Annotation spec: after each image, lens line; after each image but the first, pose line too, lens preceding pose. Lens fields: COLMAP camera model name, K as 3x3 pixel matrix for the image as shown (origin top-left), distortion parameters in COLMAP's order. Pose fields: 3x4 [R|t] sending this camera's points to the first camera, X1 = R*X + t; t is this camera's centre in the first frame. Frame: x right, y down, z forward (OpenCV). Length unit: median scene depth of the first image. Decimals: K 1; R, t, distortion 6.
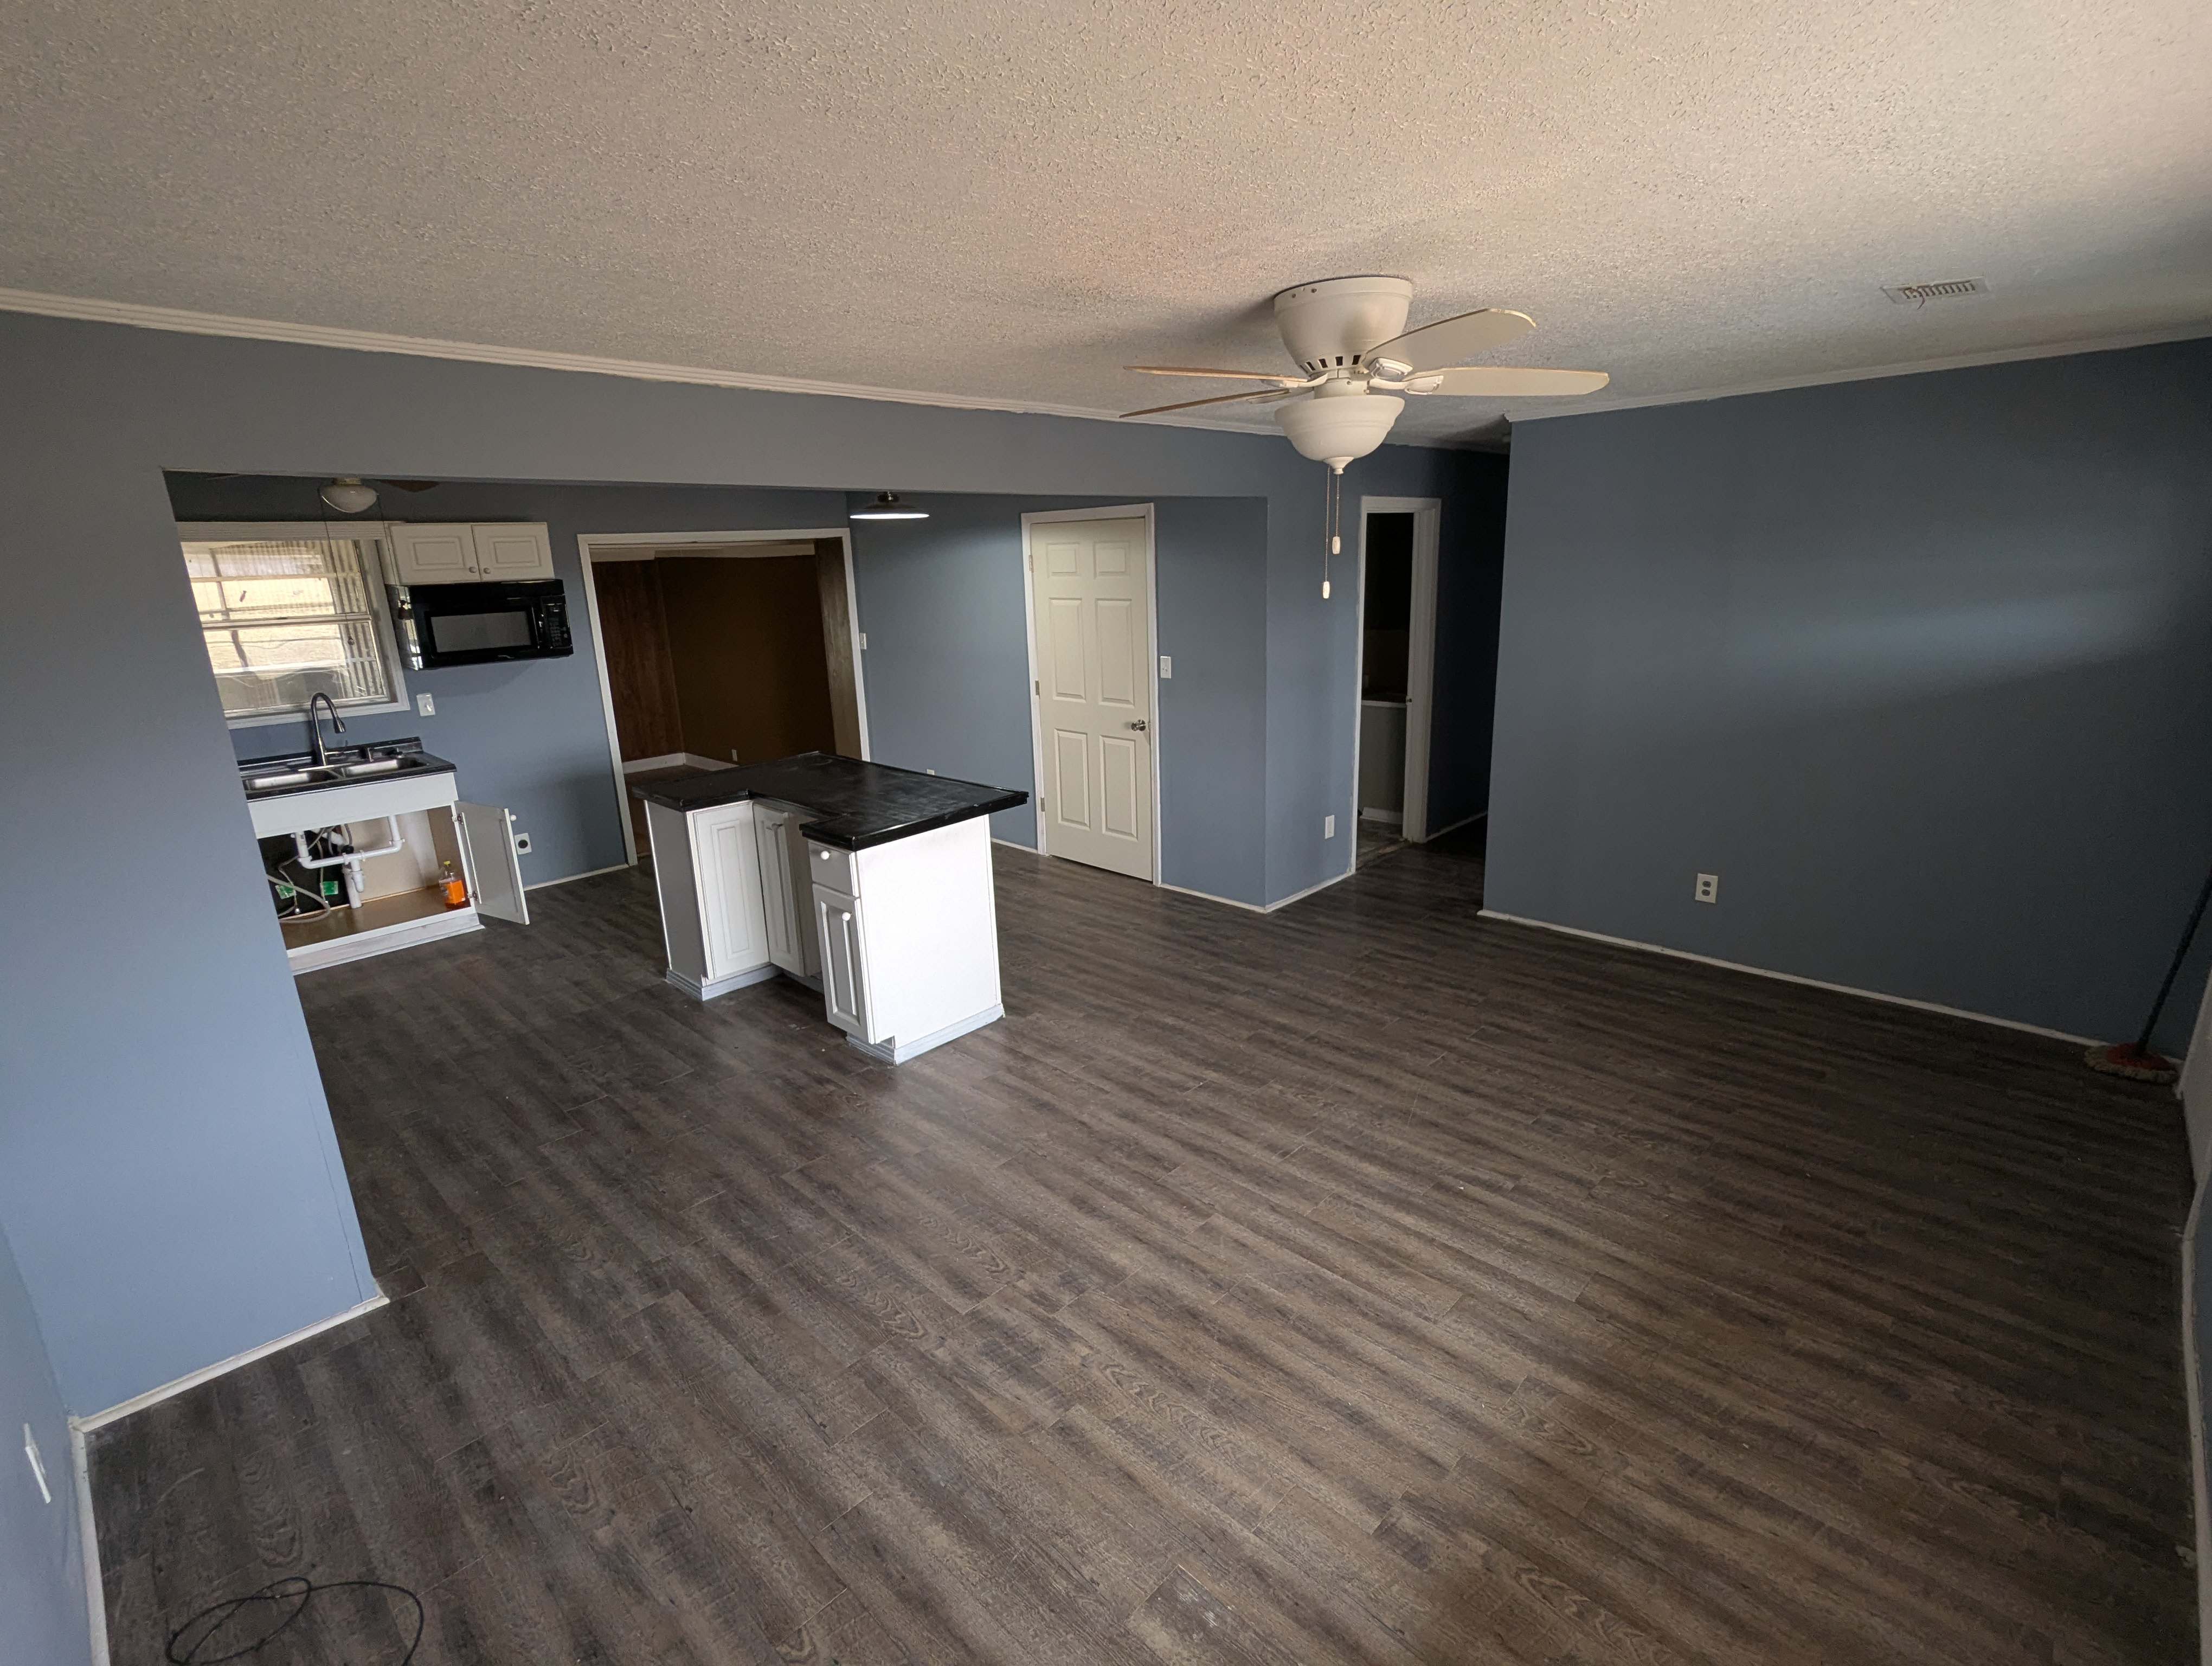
lens RADIAL K [[1048.6, 0, 1087.6], [0, 1048.6, 833.2], [0, 0, 1]] dist [0.001686, -0.000157]
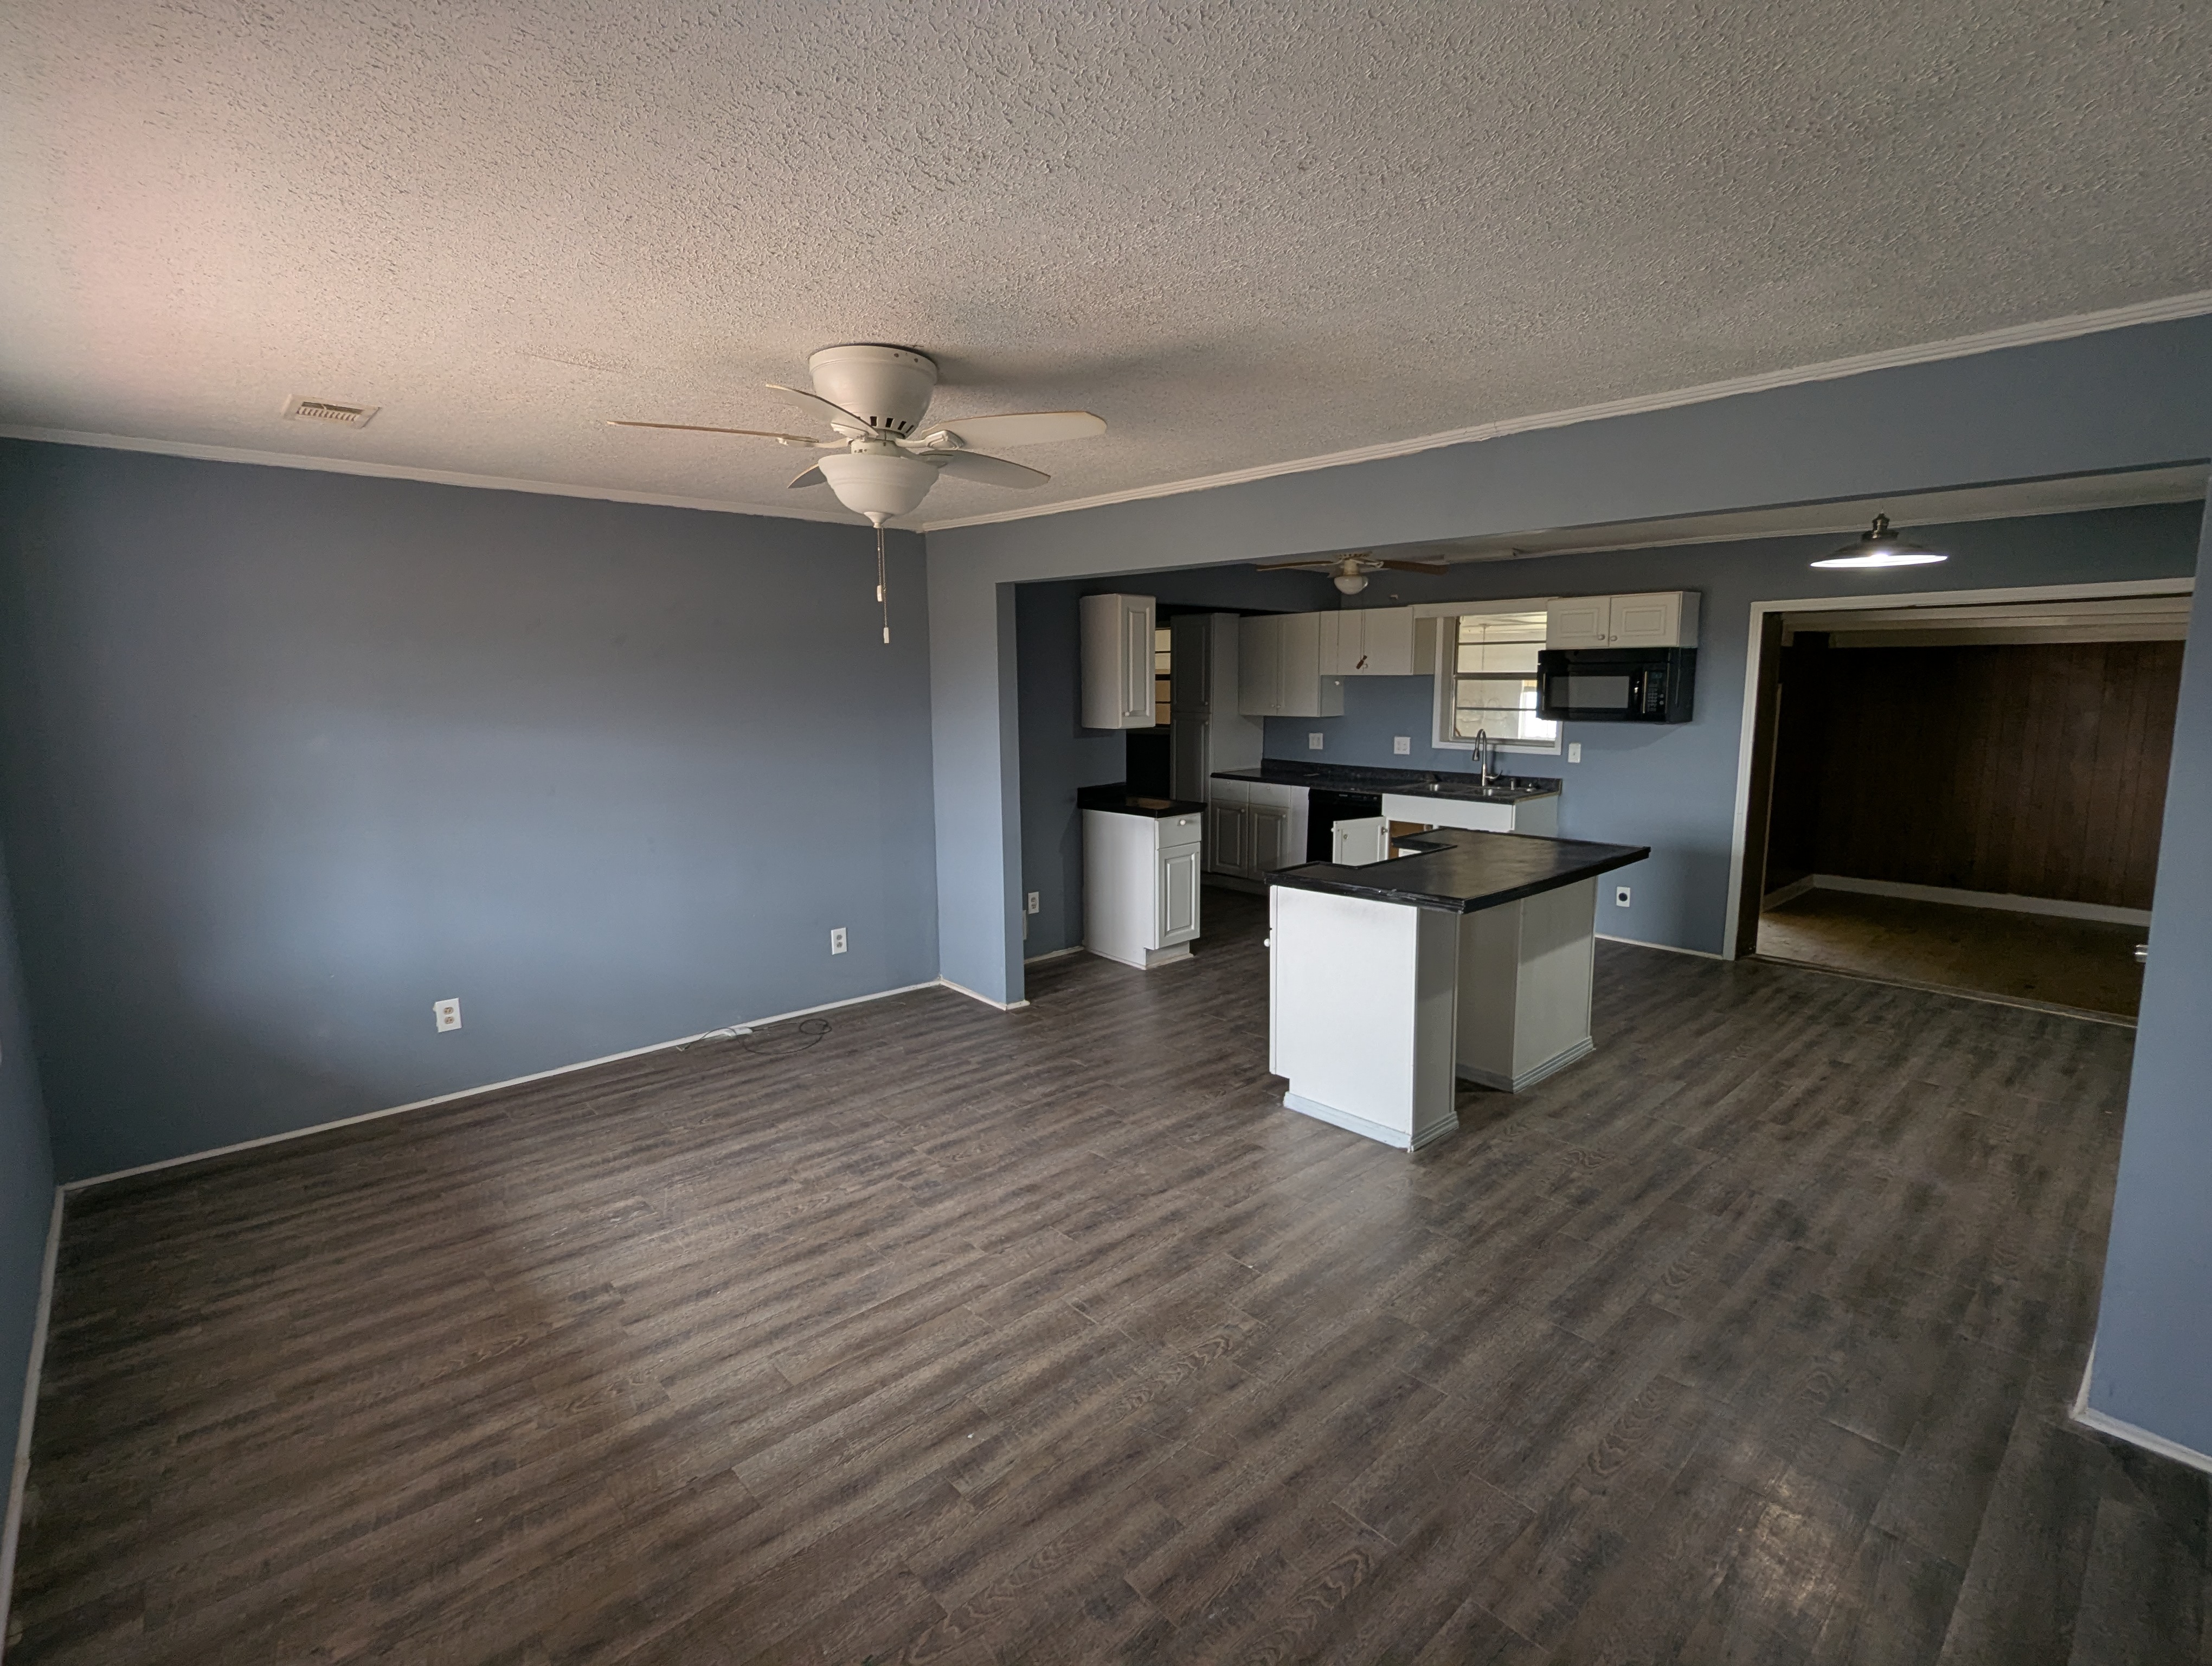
lens RADIAL K [[1048.6, 0, 1103.6], [0, 1048.6, 825.5], [0, 0, 1]] dist [0.001686, -0.000157]
pose [[-0.052501, 0.173479, -0.983437, 1.137772], [-0.255486, 0.949688, 0.181164, -0.259858], [0.965386, 0.260765, -0.005538, 1.111736]]
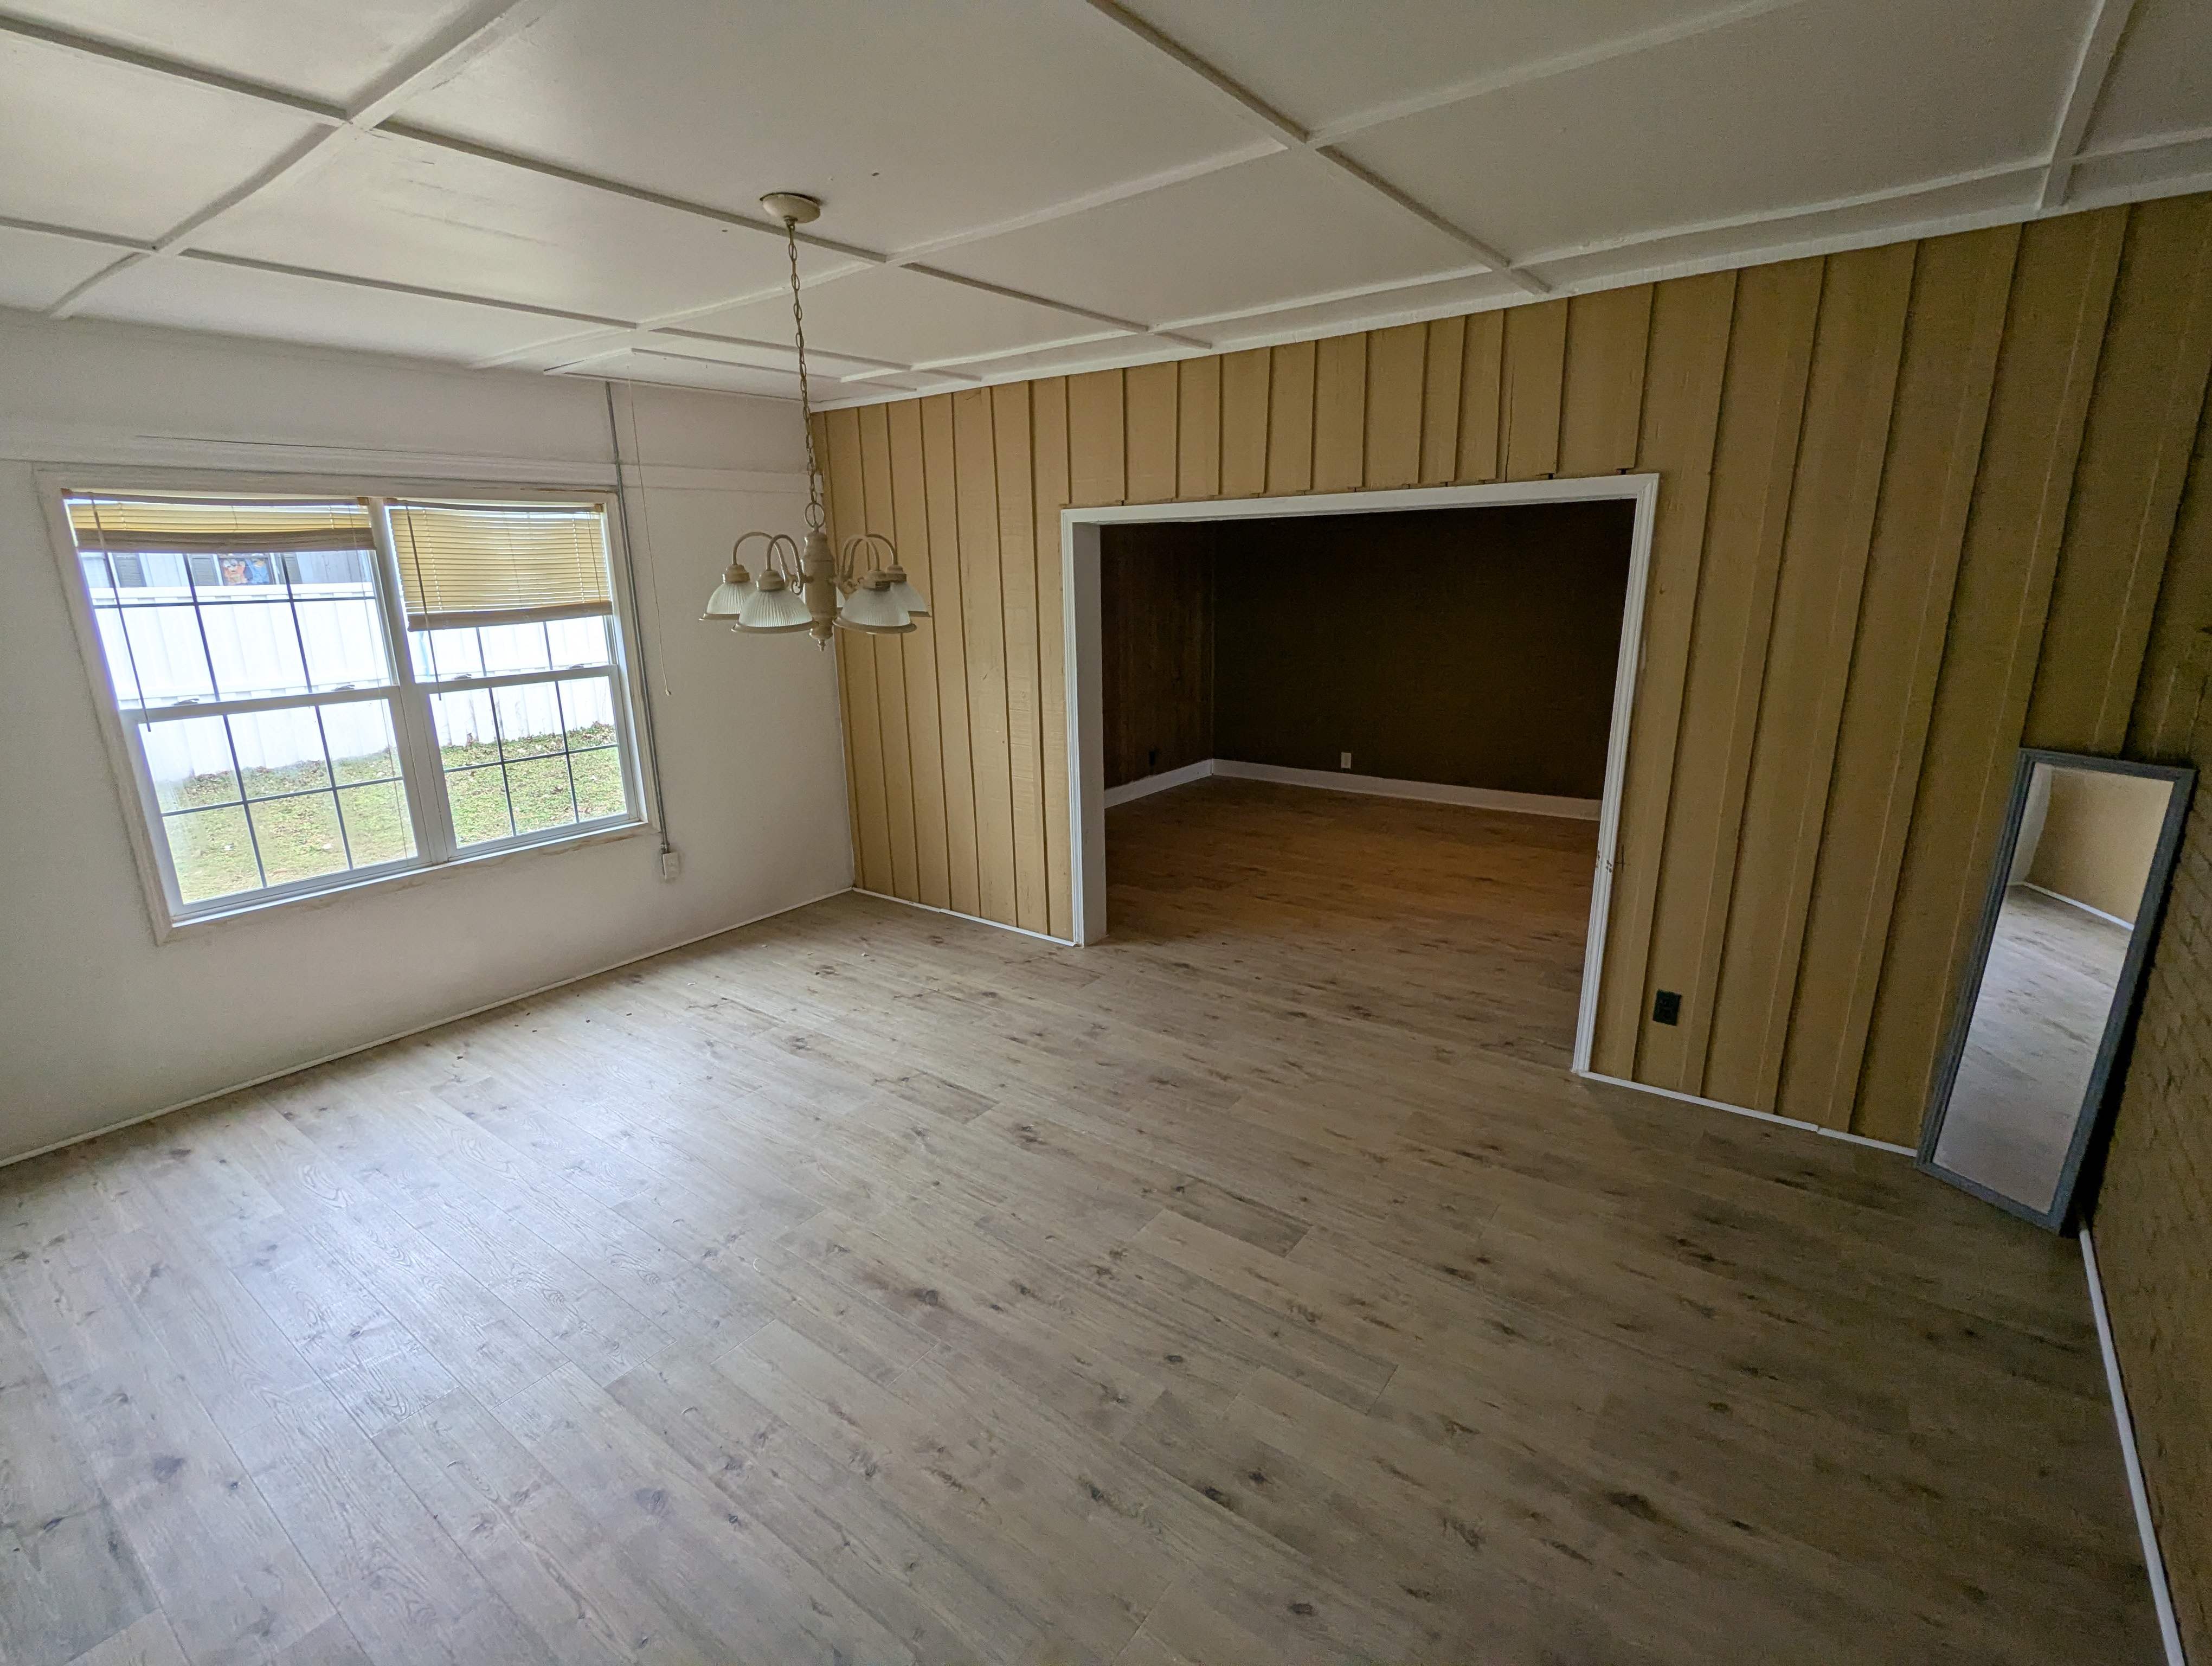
lens RADIAL K [[1048.6, 0, 1092.5], [0, 1048.6, 839.1], [0, 0, 1]] dist [0.001686, -0.000157]
pose [[0.992034, -0.017163, 0.124792, -2.521786], [0.018241, 0.999805, -0.007501, -0.080919], [-0.124639, 0.009717, 0.992155, 1.335450]]
